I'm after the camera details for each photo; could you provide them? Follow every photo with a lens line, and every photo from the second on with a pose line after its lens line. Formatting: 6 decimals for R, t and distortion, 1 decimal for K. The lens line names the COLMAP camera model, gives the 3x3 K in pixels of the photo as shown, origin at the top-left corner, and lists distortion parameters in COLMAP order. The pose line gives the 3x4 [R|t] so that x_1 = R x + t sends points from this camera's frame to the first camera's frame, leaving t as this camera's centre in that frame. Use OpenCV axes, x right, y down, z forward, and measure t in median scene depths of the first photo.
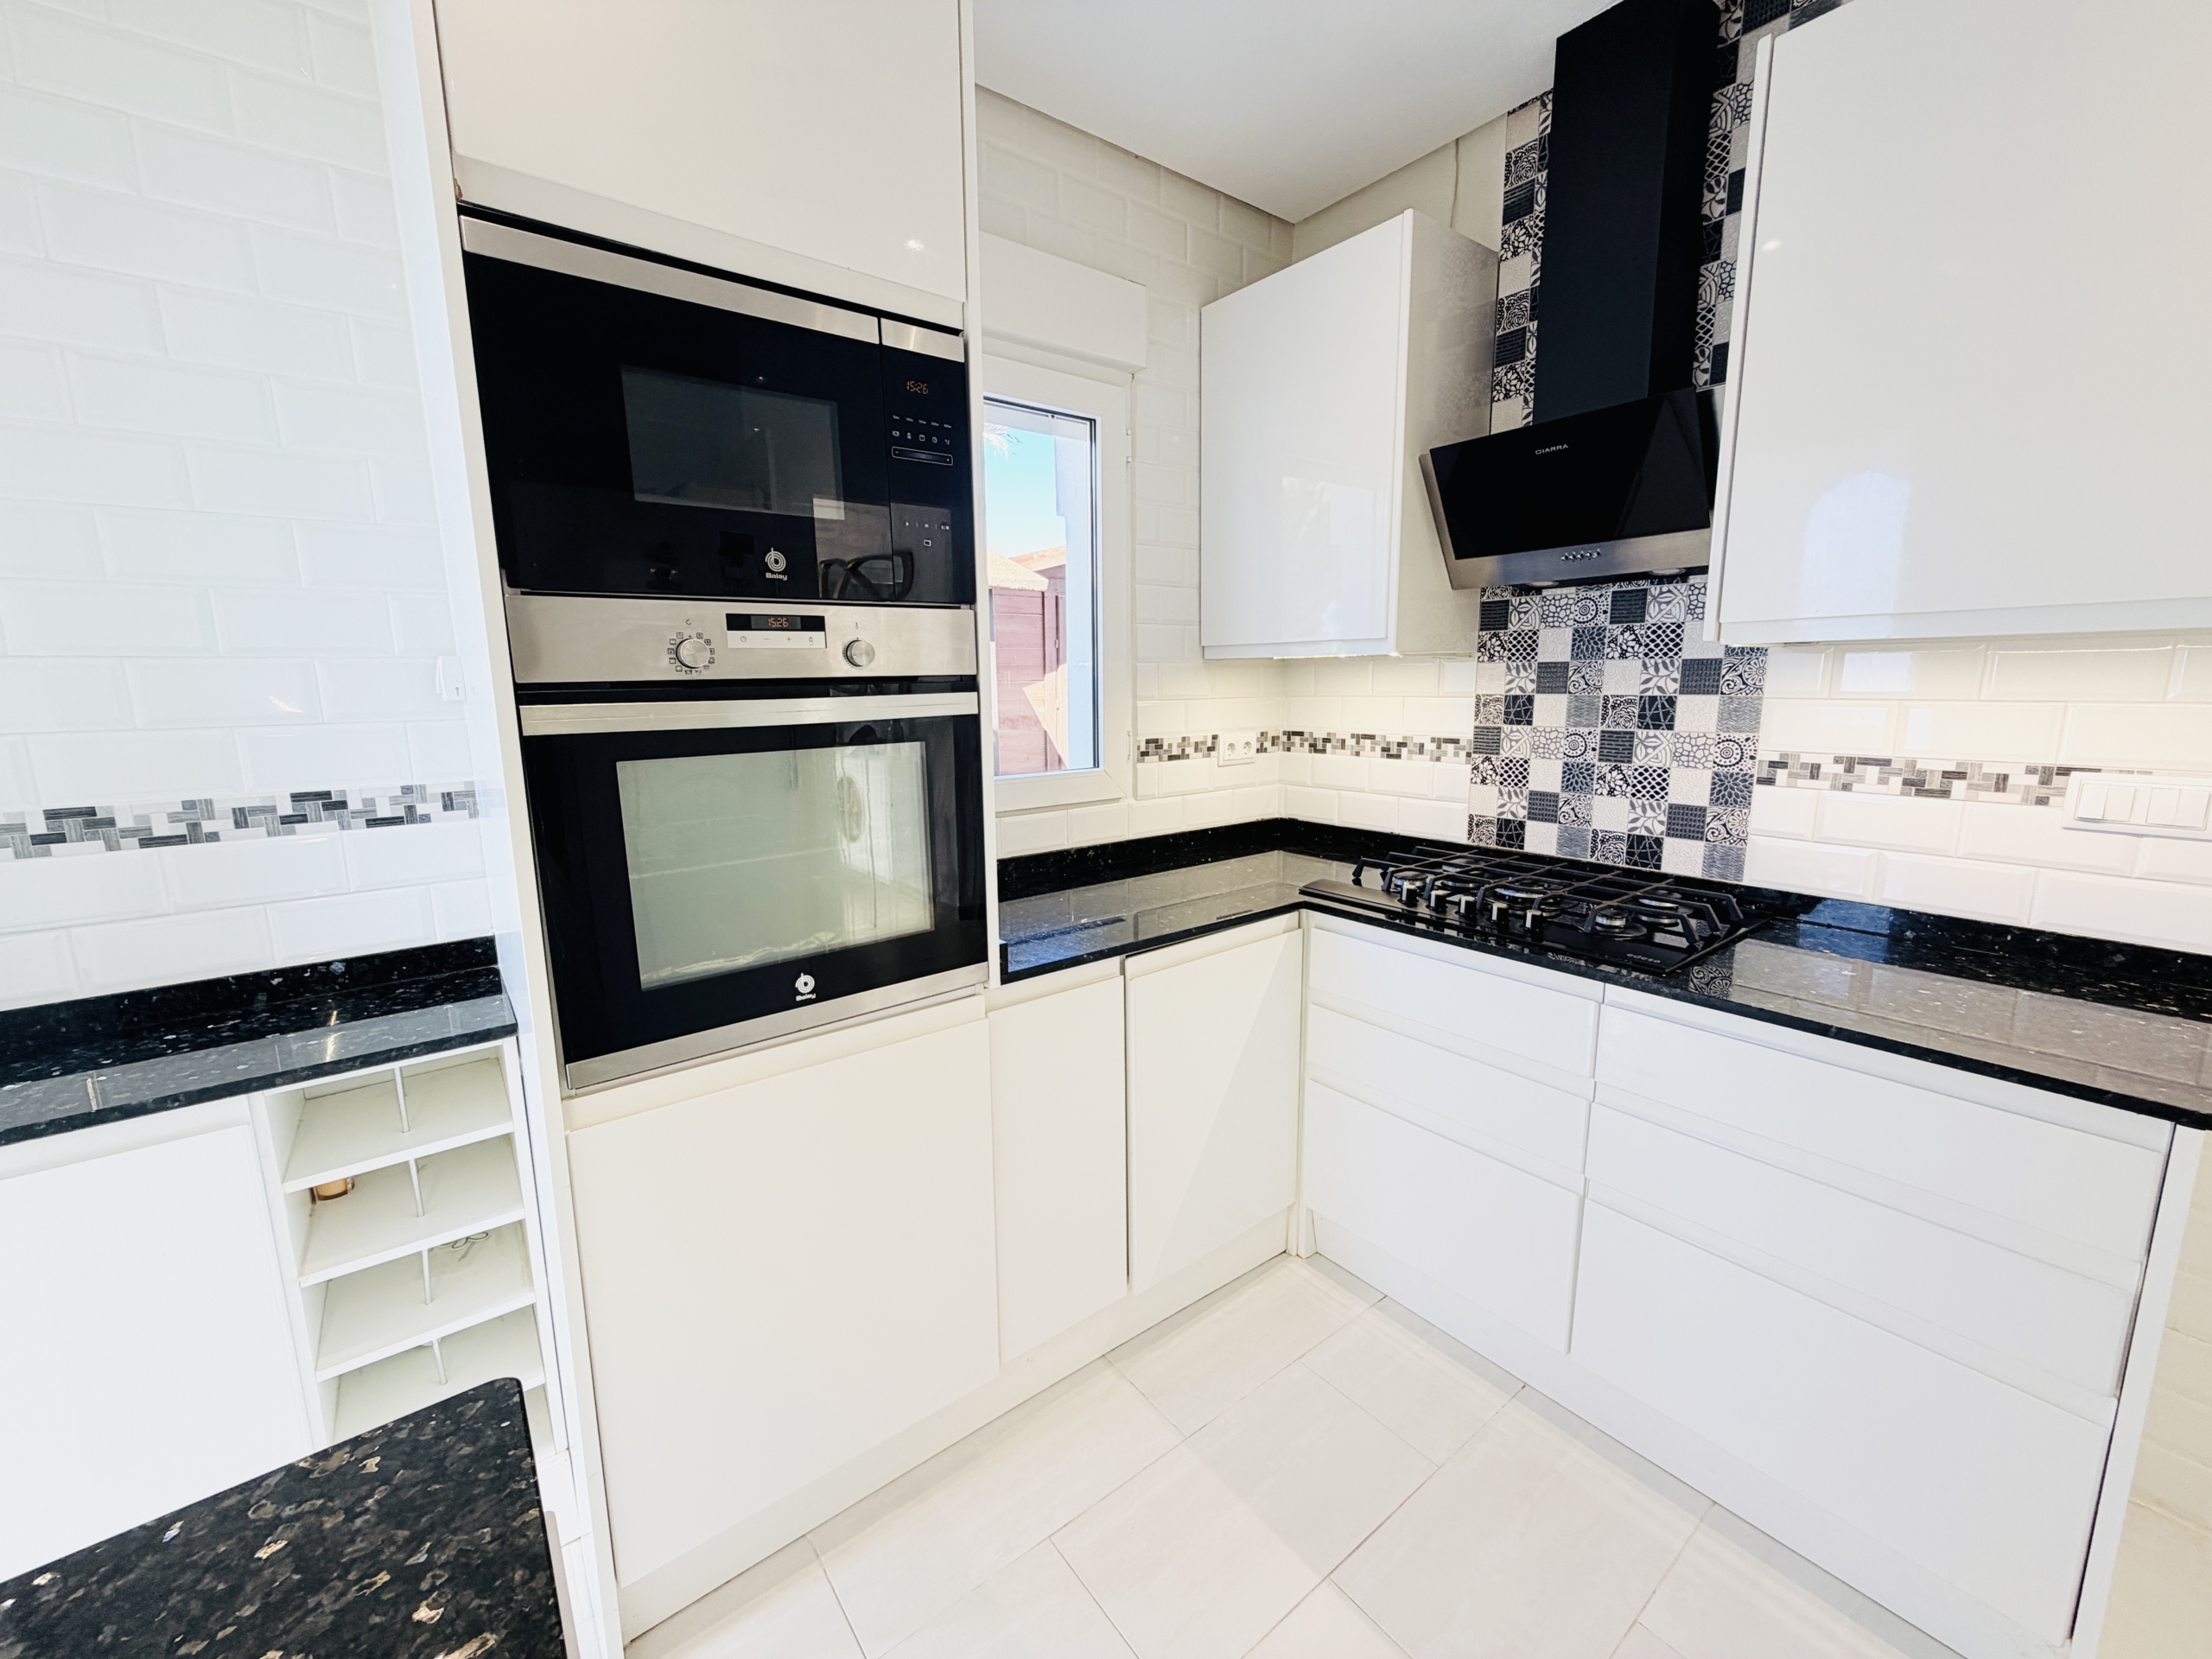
lens RADIAL K [[881.9, 0, 1103.5], [0, 881.9, 827.8], [0, 0, 1]] dist [0.000654, -0.000203]
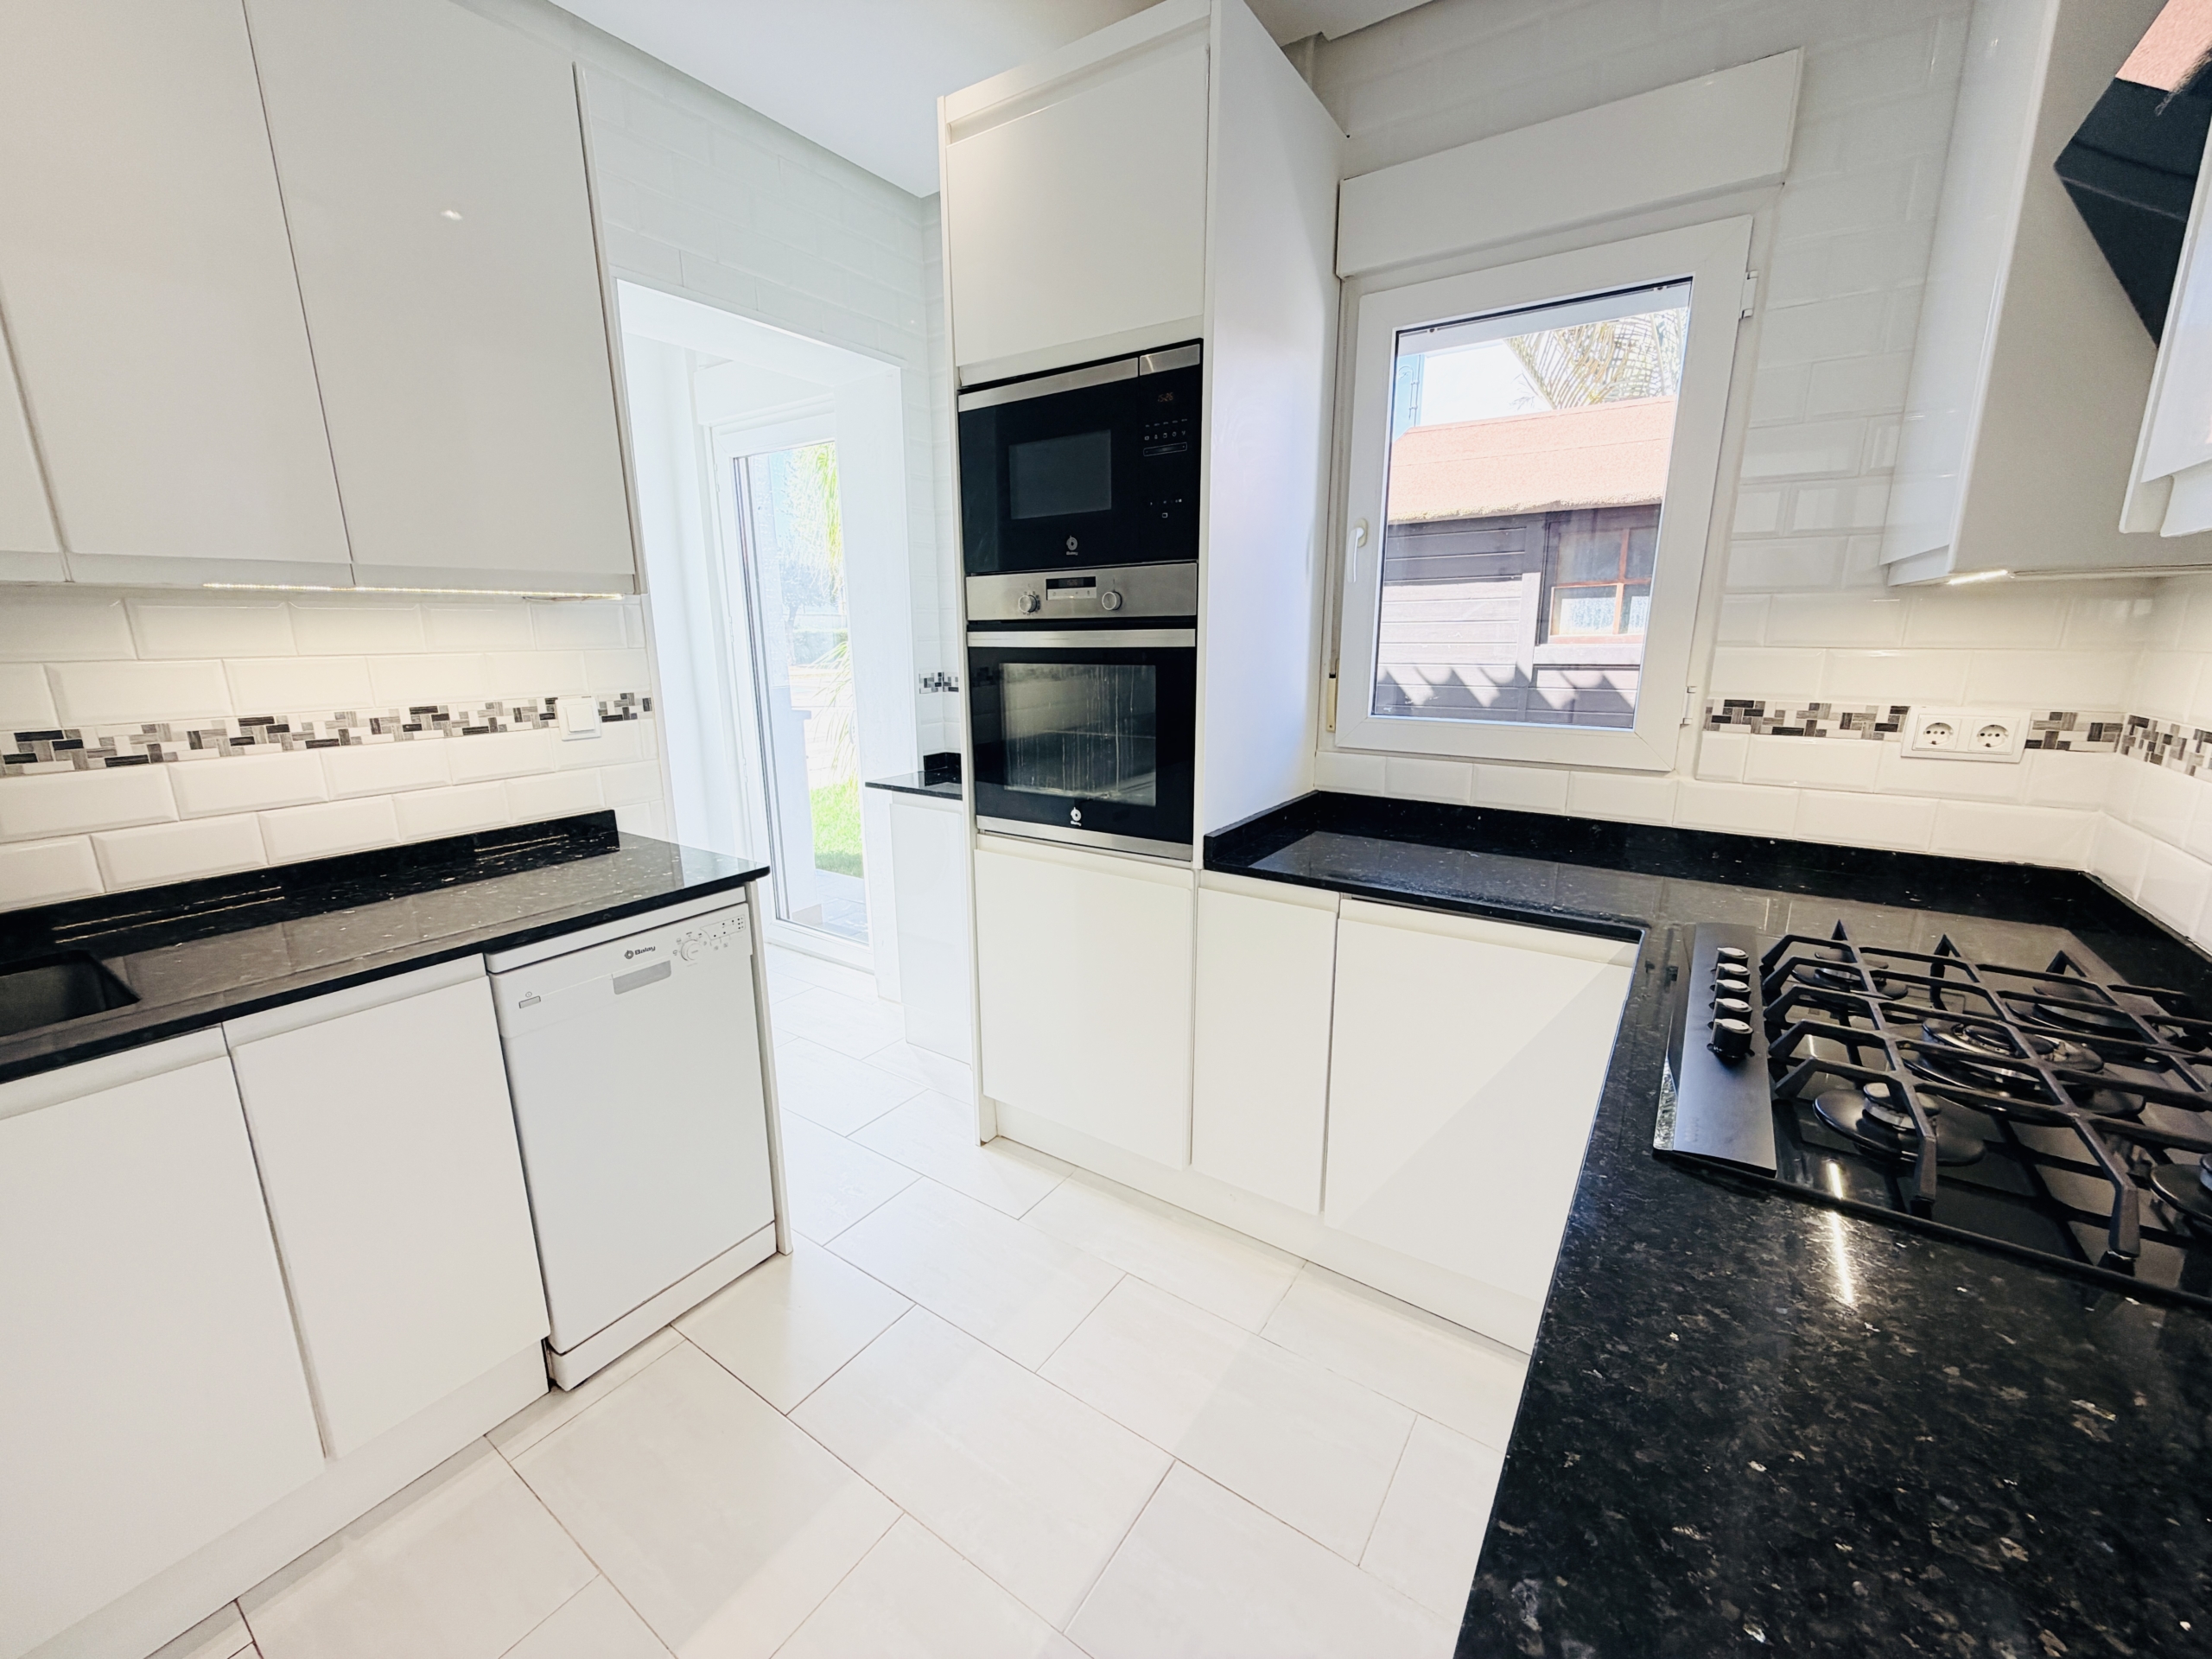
lens RADIAL K [[881.9, 0, 1103.5], [0, 881.9, 827.8], [0, 0, 1]] dist [0.000654, -0.000203]
pose [[0.306058, 0.223161, -0.925488, 1.052317], [-0.156053, 0.970749, 0.182468, -0.088110], [0.939136, 0.088580, 0.331930, 0.484716]]
